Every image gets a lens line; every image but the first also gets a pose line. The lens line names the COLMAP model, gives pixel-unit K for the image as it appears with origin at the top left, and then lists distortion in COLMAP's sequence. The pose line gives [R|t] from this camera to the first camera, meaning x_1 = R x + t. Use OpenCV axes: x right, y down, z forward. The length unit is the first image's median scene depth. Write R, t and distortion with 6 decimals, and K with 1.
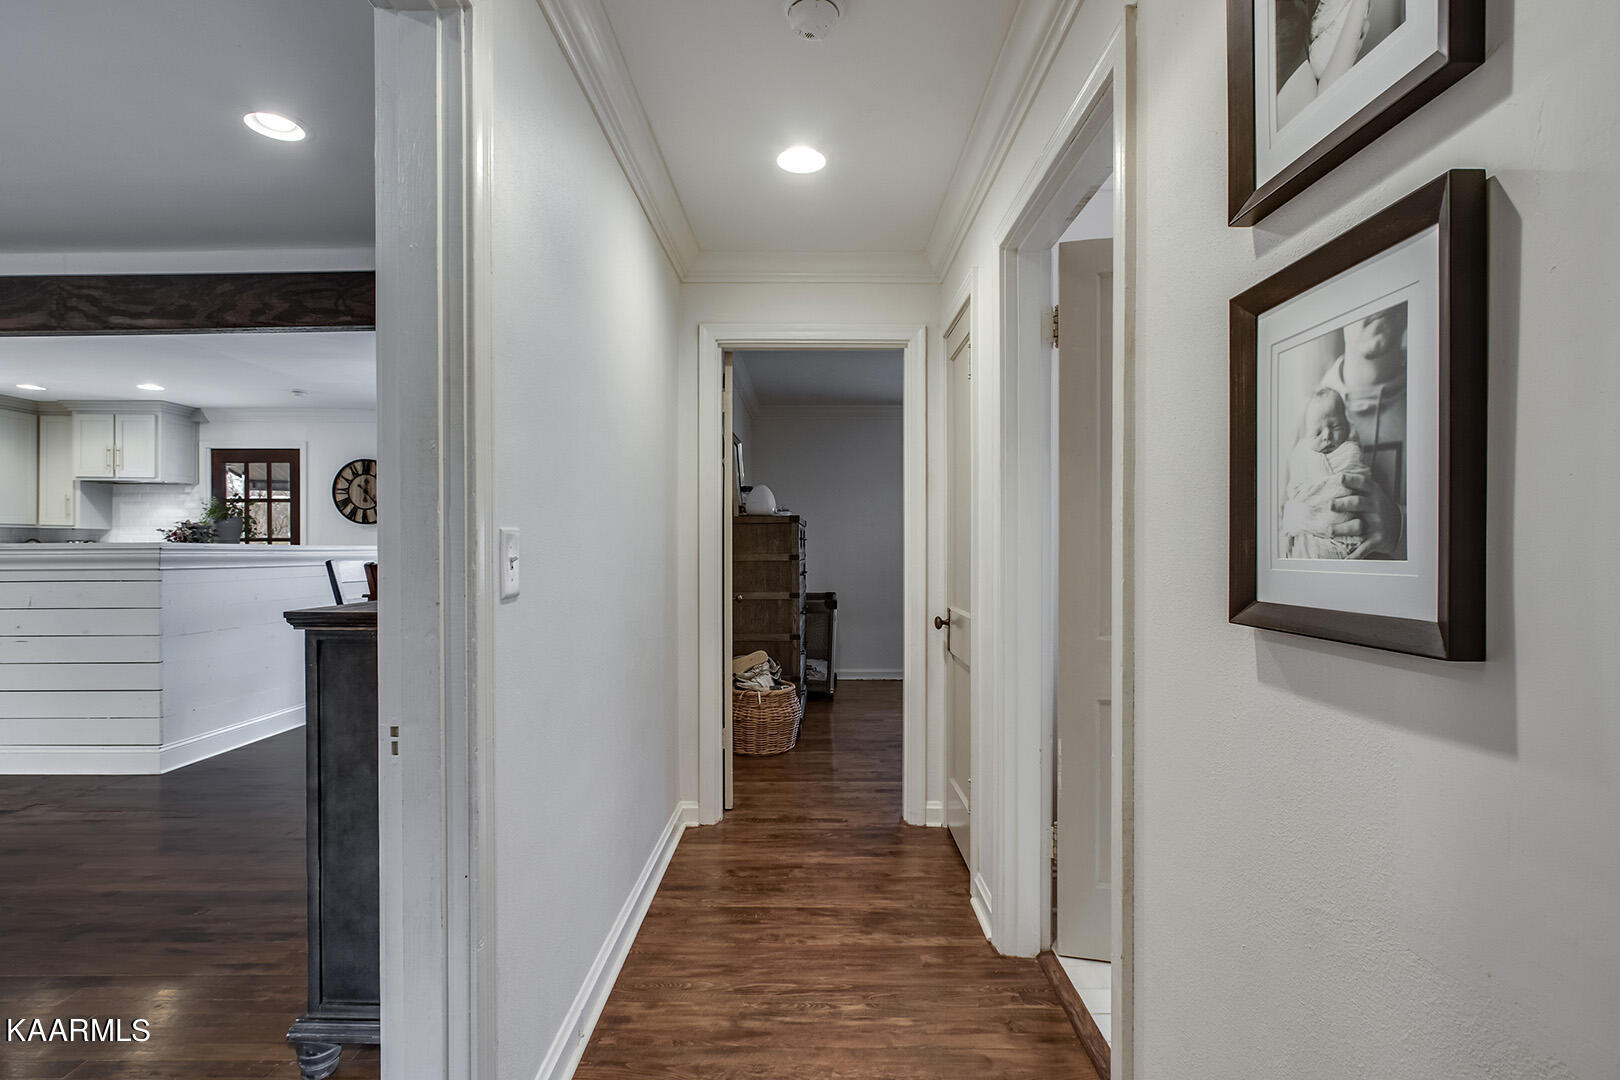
lens RADIAL K [[756.4, 0, 817.1], [0, 756.4, 545.1], [0, 0, 1]] dist [0.003759, 0.000157]
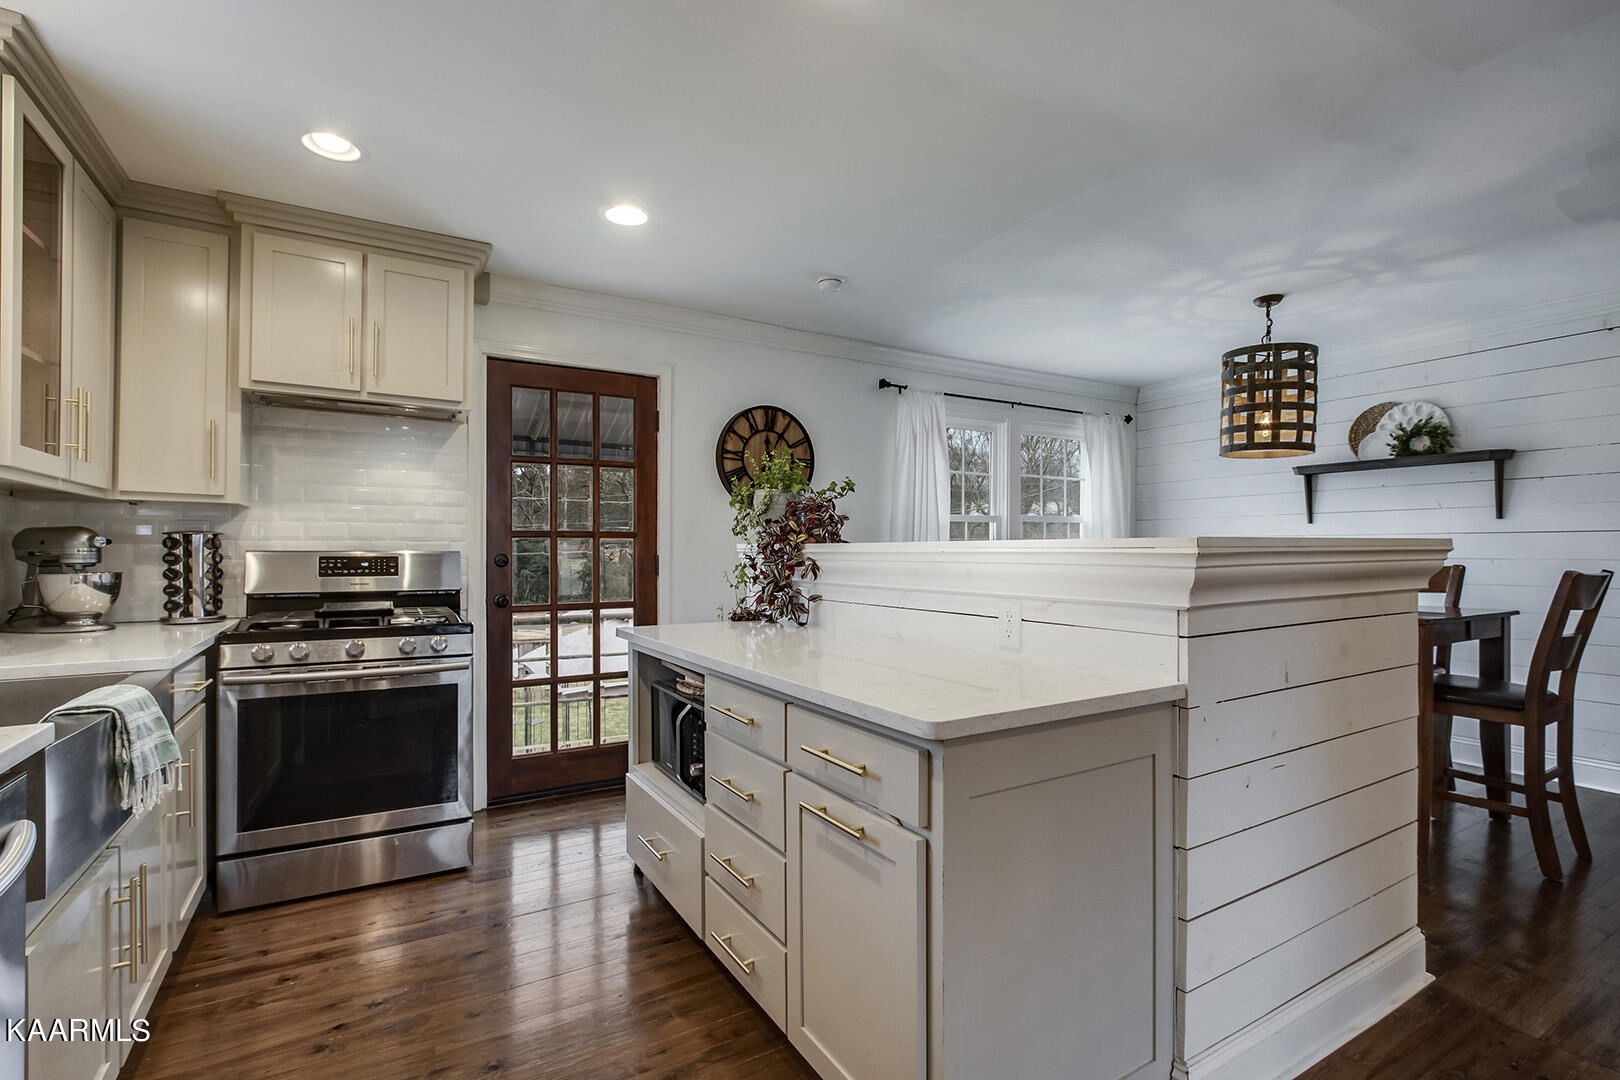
lens RADIAL K [[756.4, 0, 819.6], [0, 756.4, 547.1], [0, 0, 1]] dist [0.003759, 0.000157]
pose [[0.849085, 0.001912, 0.528252, -0.886024], [-0.002332, 0.999997, 0.000130, 0.001540], [-0.528251, -0.001342, 0.849087, 0.453189]]
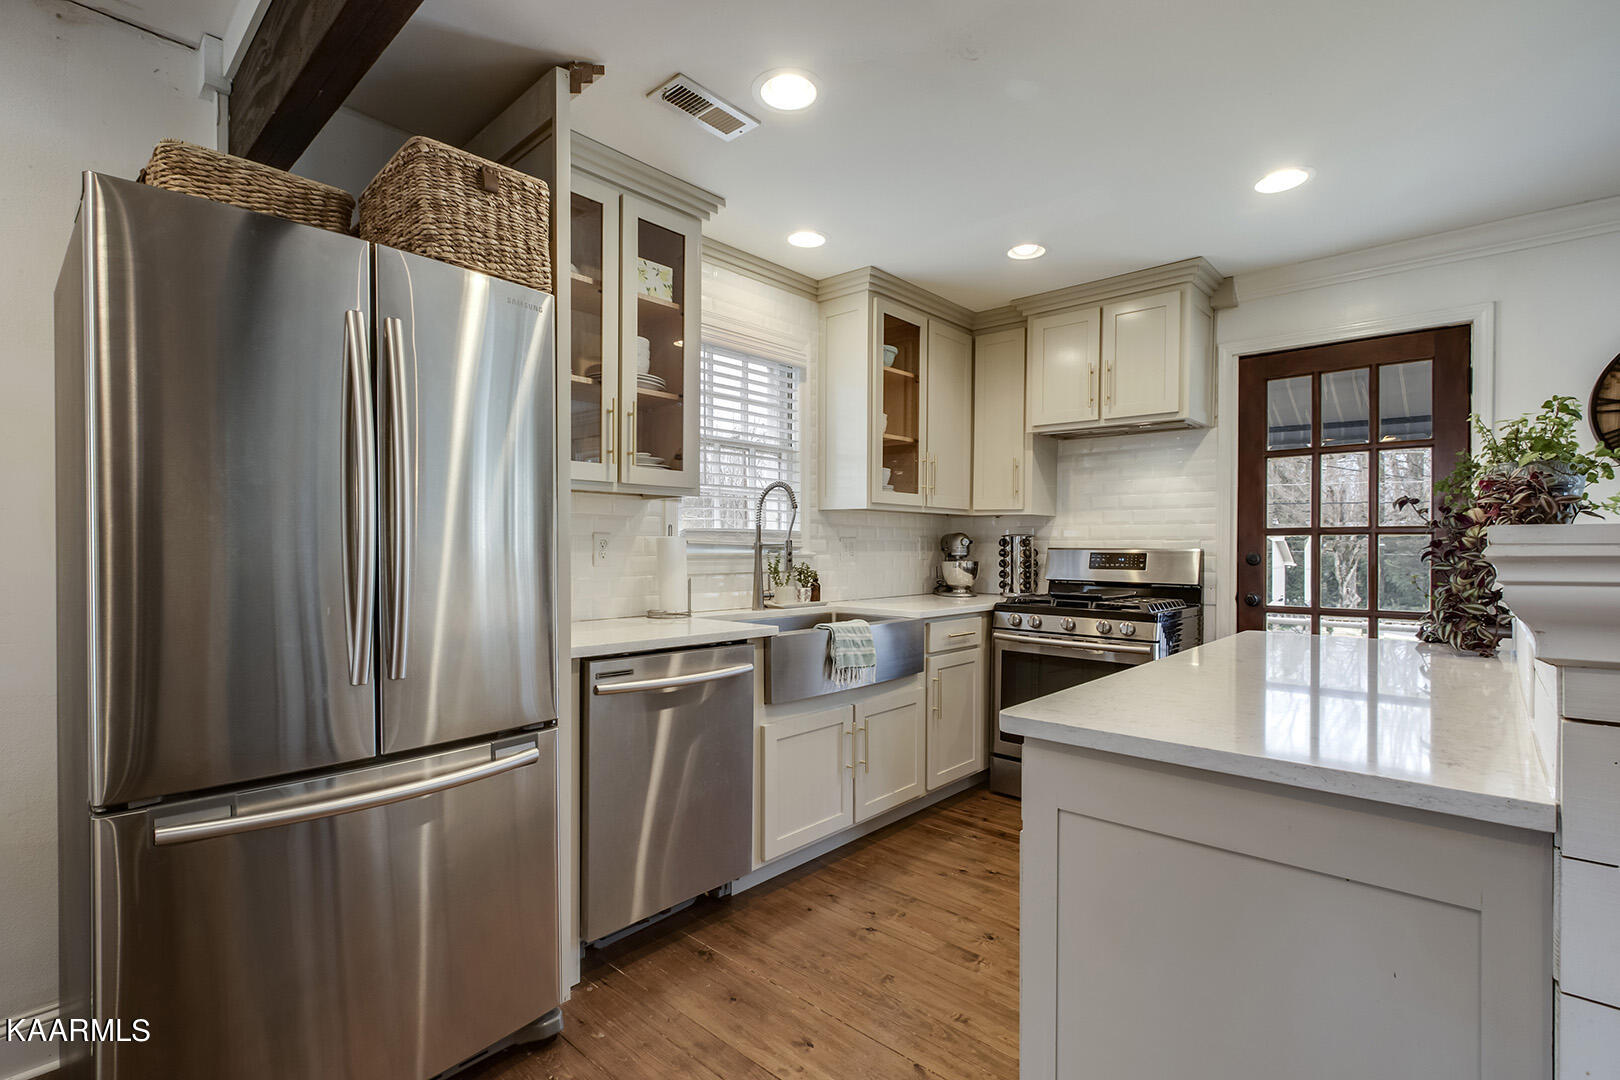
lens RADIAL K [[756.4, 0, 810.9], [0, 756.4, 549.5], [0, 0, 1]] dist [0.003759, 0.000157]
pose [[0.755156, 0.004650, -0.655528, -0.686908], [0.000489, 0.999971, 0.007657, 0.000992], [0.655544, -0.006103, 0.755132, 0.421045]]
